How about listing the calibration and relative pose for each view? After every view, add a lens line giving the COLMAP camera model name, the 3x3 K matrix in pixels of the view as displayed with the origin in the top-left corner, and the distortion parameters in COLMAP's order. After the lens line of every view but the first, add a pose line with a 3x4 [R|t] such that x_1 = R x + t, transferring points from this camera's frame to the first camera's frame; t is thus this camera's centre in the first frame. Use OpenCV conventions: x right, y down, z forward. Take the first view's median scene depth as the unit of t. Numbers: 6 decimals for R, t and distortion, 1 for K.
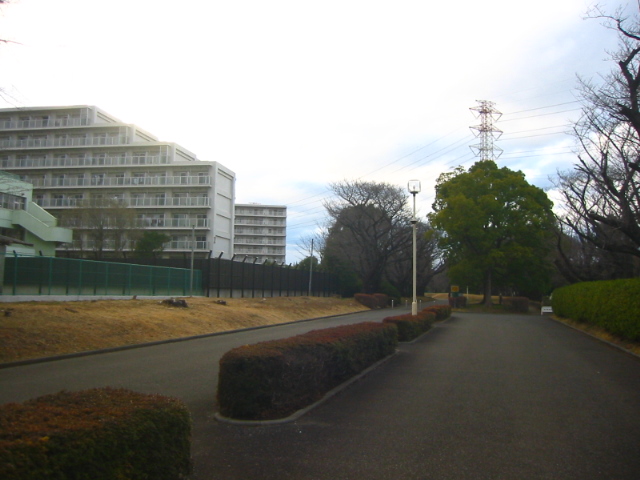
lens RADIAL K [[623.0, 0, 320.0], [0, 623.0, 240.0], [0, 0, 1]] dist [-0.098791, -0.004595]
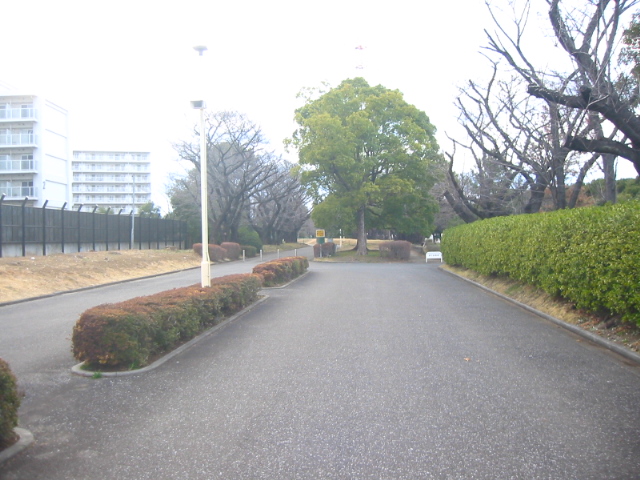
lens RADIAL K [[623.0, 0, 320.0], [0, 623.0, 240.0], [0, 0, 1]] dist [-0.098791, -0.004595]
pose [[0.981579, -0.036931, 0.187453, 0.057608], [0.020915, 0.996014, 0.086709, 0.015389], [-0.189908, -0.081191, 0.978439, 0.184704]]
